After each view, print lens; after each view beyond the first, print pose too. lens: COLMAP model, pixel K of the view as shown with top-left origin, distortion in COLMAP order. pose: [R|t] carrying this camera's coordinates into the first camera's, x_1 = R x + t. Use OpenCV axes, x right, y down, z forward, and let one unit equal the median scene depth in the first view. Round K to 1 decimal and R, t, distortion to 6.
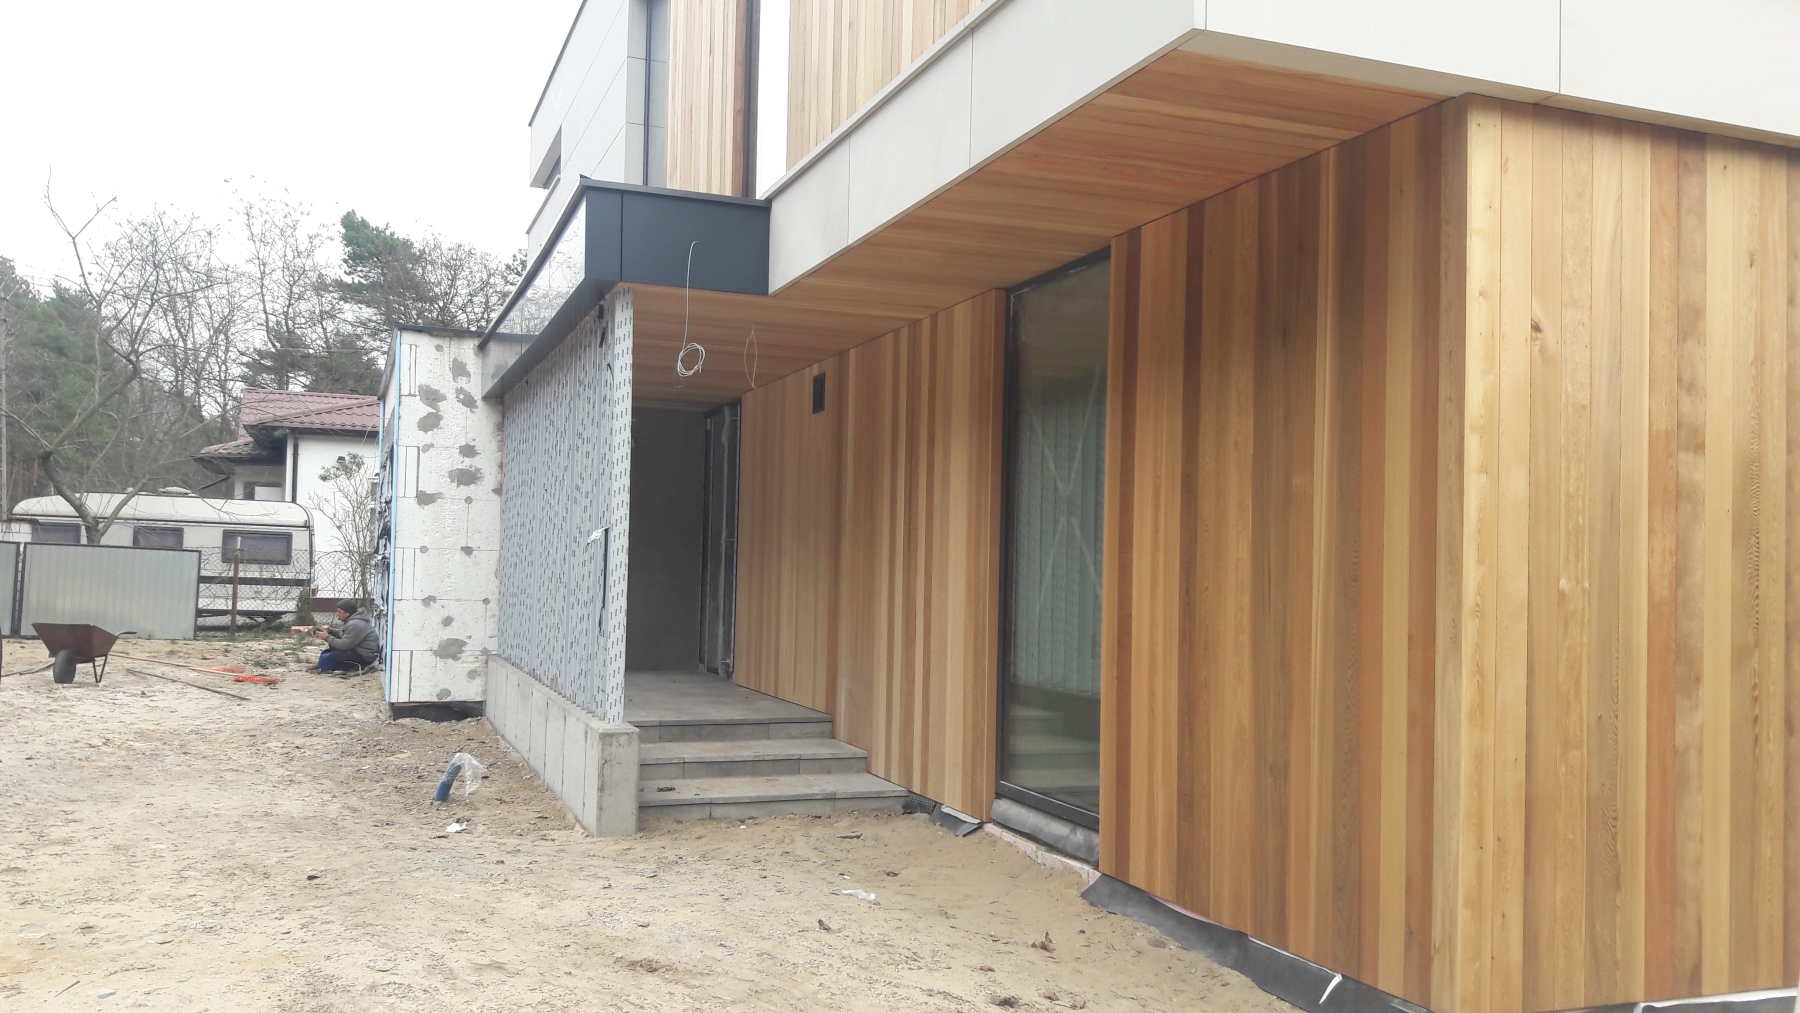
lens RADIAL K [[1467.0, 0, 900.4], [0, 1467.0, 542.9], [0, 0, 1]] dist [0.073469, -0.215683]
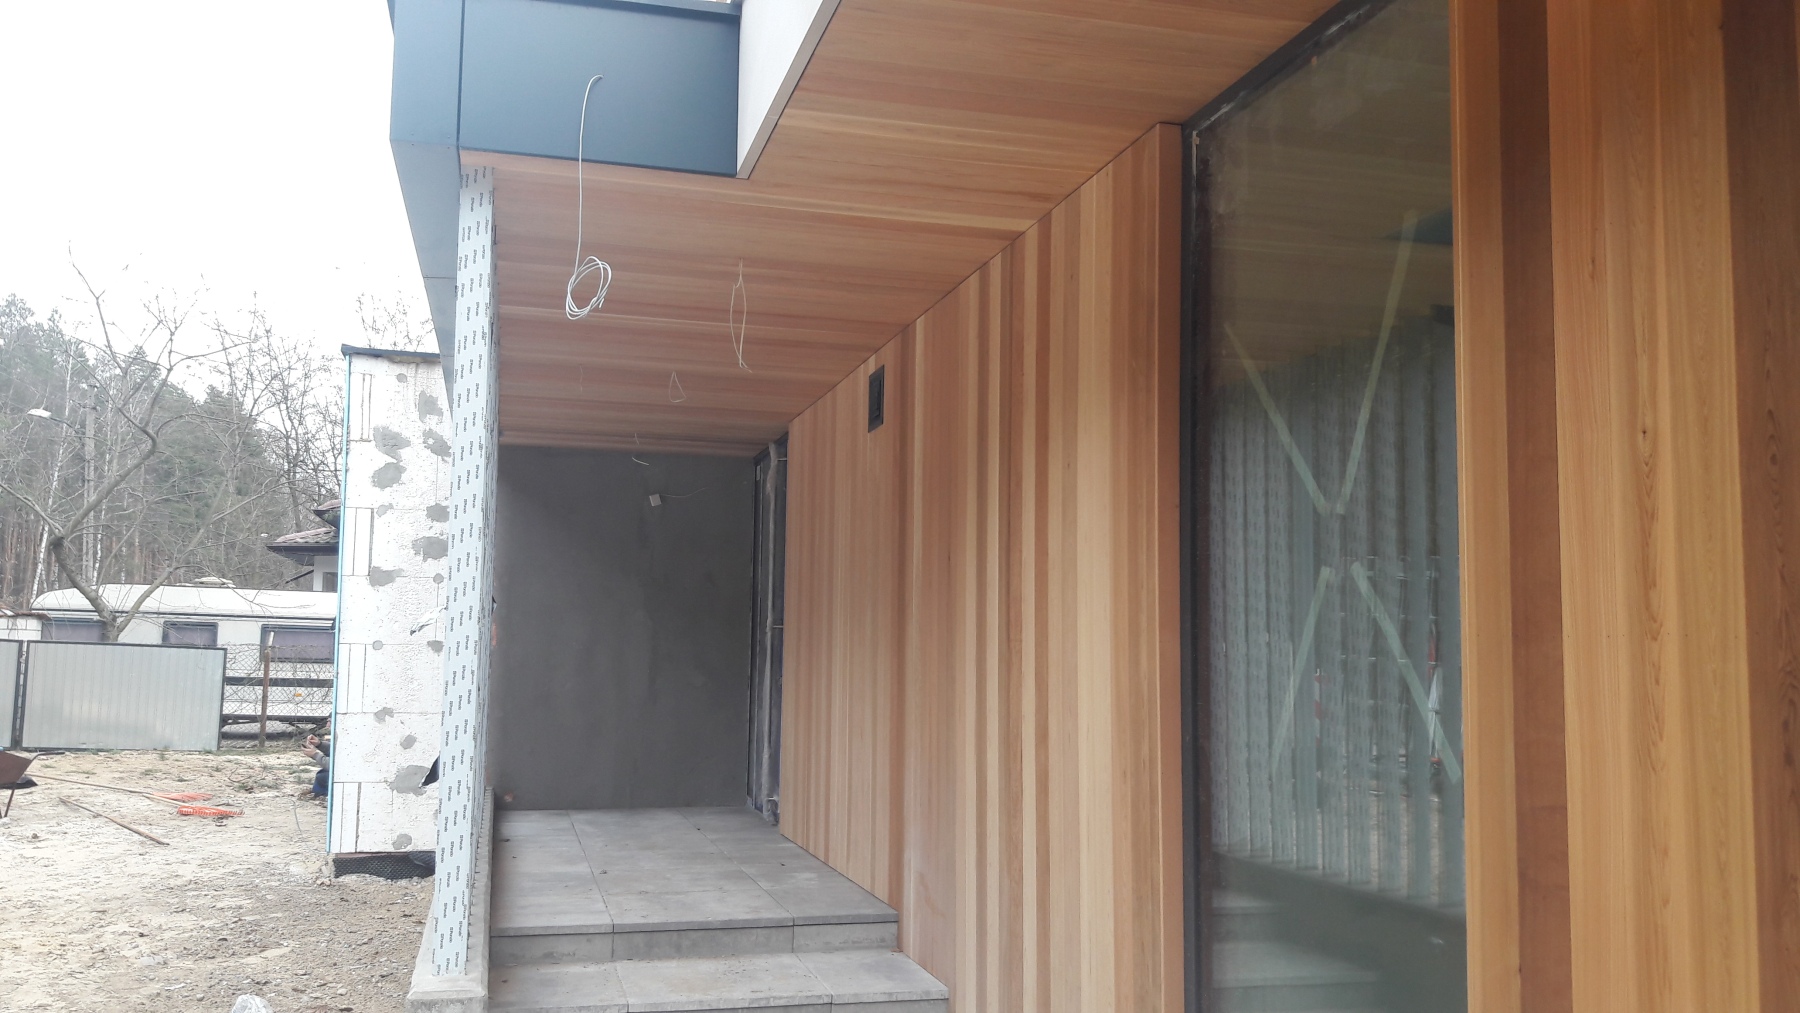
lens RADIAL K [[1491.8, 0, 900.0], [0, 1491.8, 514.4], [0, 0, 1]] dist [0.092744, -0.218915]
pose [[0.995735, -0.018587, -0.090368, 0.015921], [0.011543, 0.996898, -0.077855, 0.001033], [0.091535, 0.076480, 0.992861, 0.396680]]
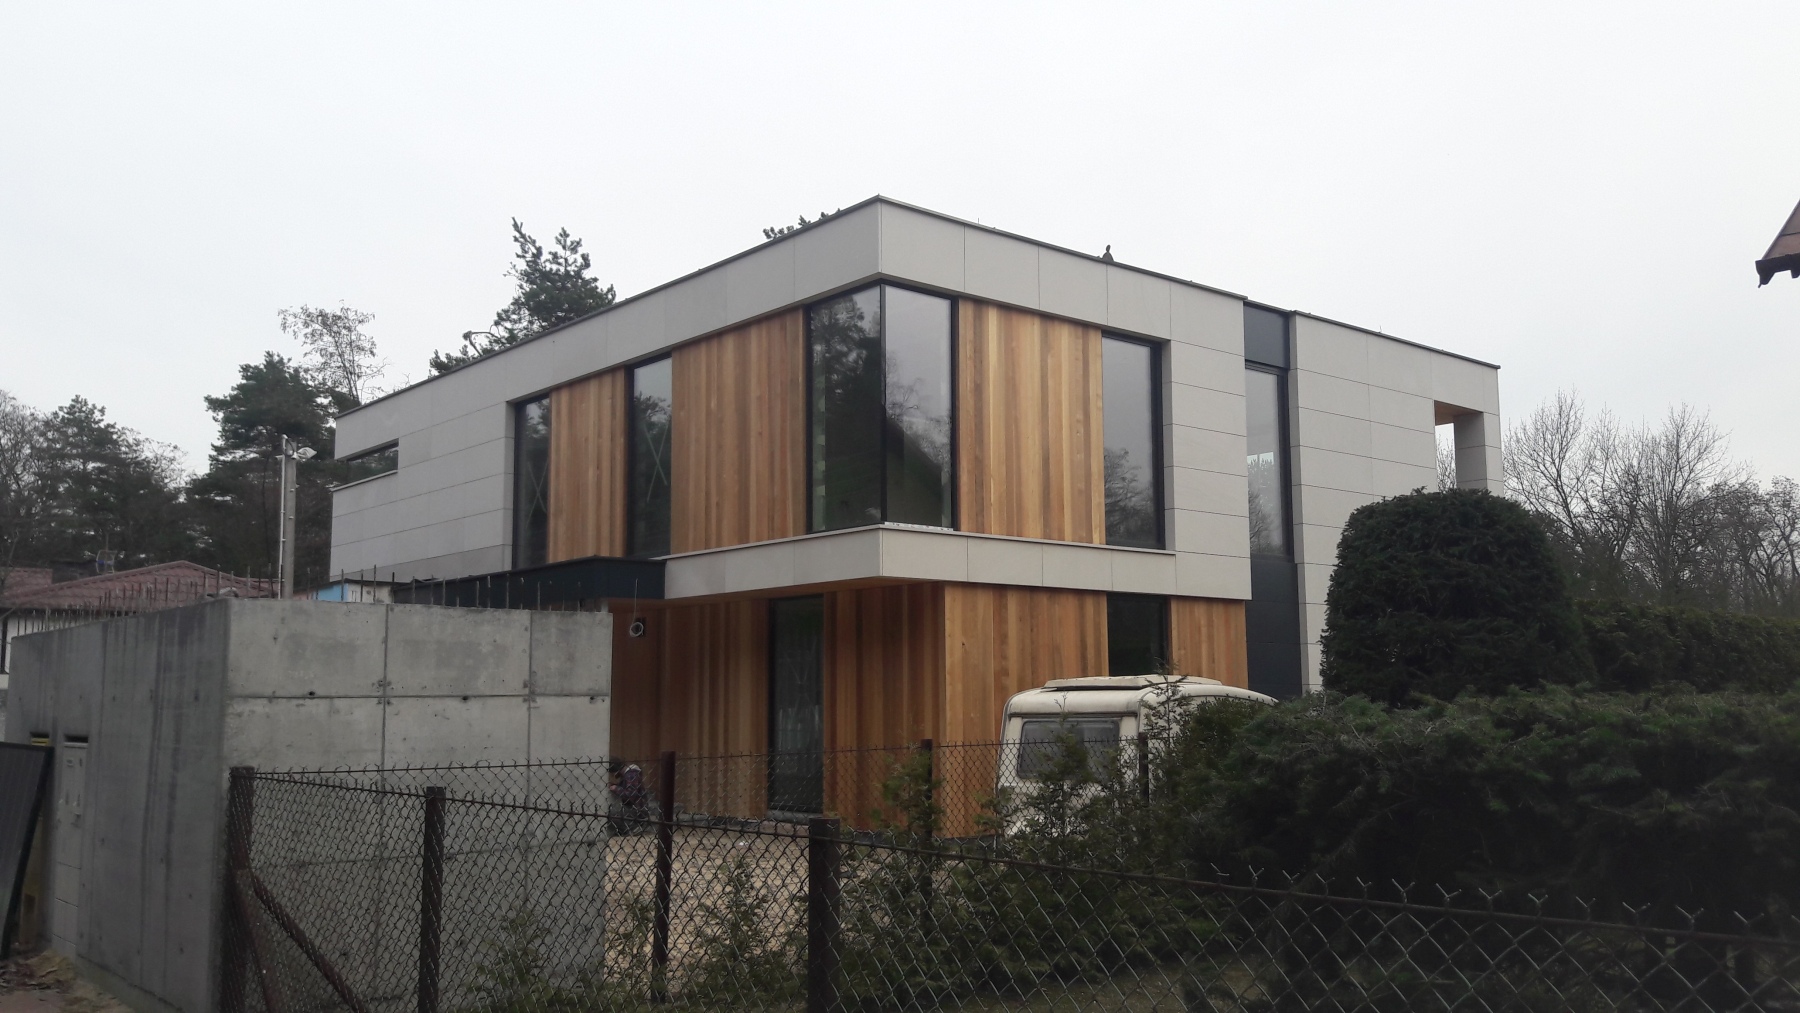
lens RADIAL K [[1491.8, 0, 900.0], [0, 1491.8, 514.4], [0, 0, 1]] dist [0.092744, -0.218915]
pose [[0.939106, 0.013233, 0.343374, -0.480205], [0.022766, 0.994667, -0.100596, -0.047502], [-0.342874, 0.102287, 0.933796, -1.180162]]
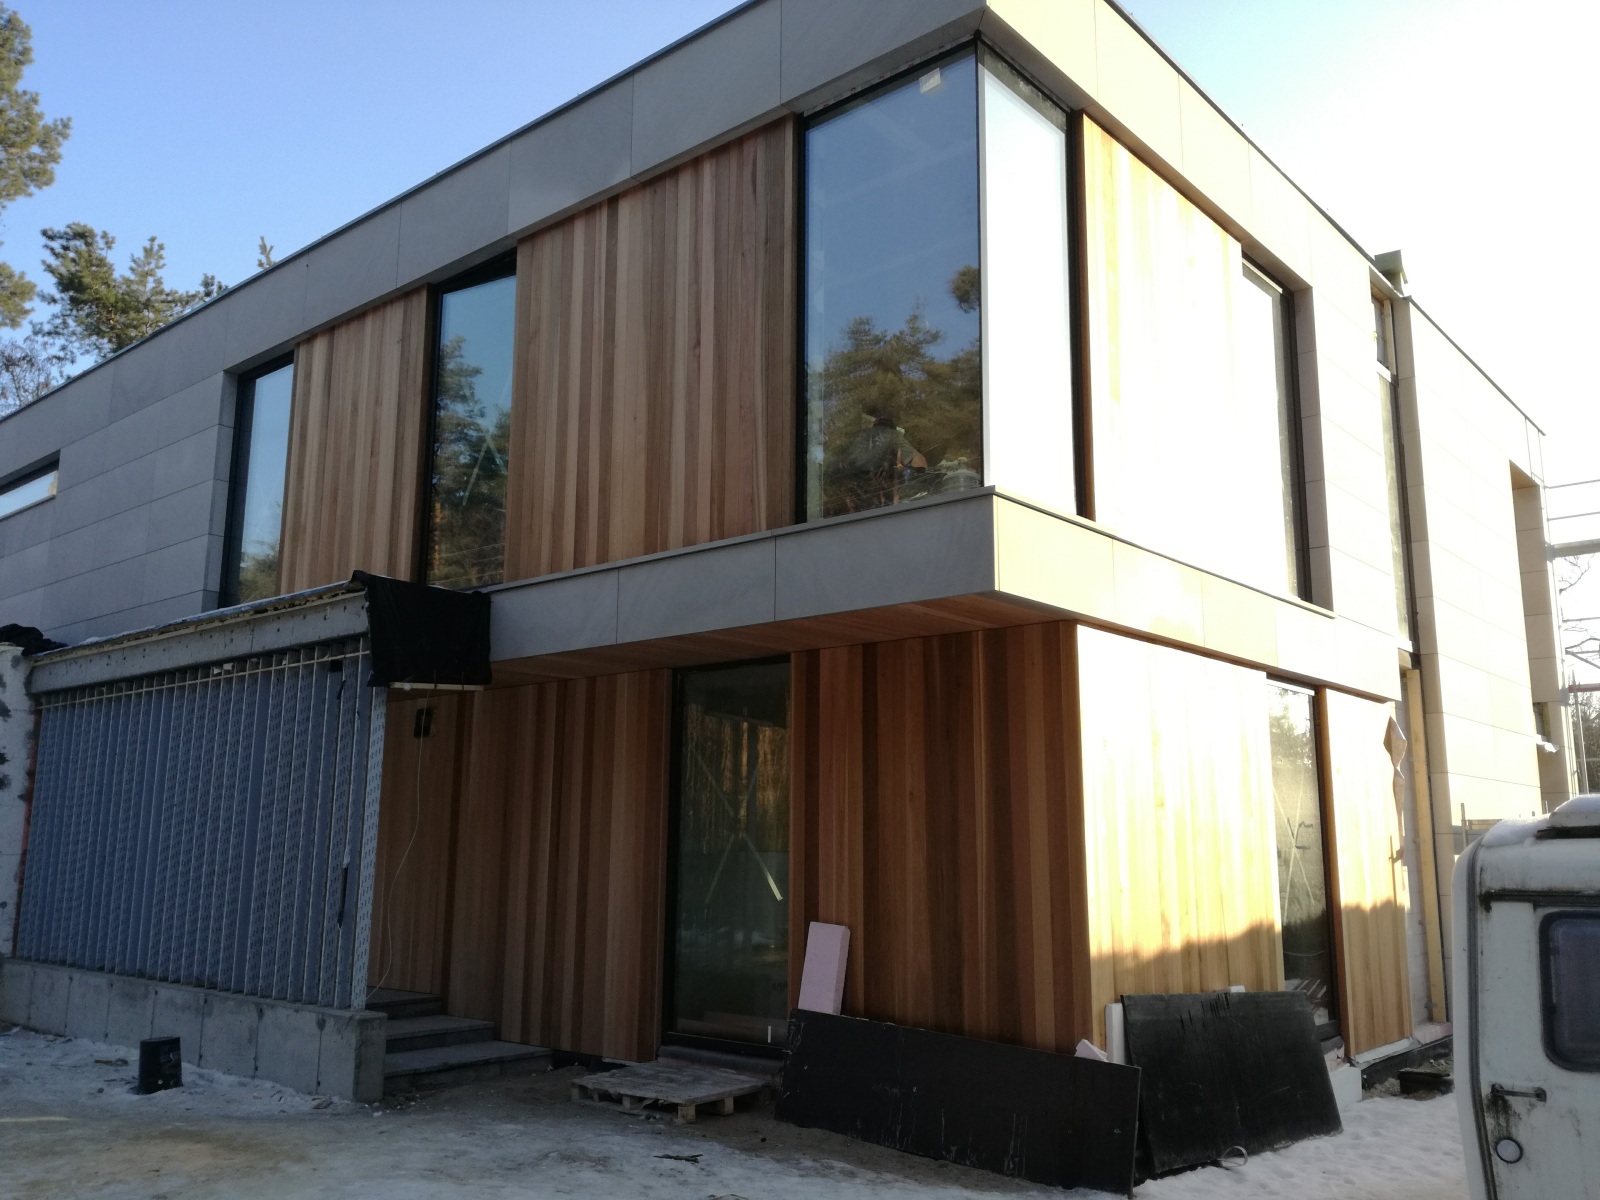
lens RADIAL K [[1313.3, 0, 811.7], [0, 1313.3, 595.9], [0, 0, 1]] dist [0.113452, -0.221745]
pose [[0.877443, 0.071380, 0.474341, -0.347771], [0.006618, 0.986971, -0.160763, -0.030293], [-0.479636, 0.144200, 0.865538, -0.152977]]
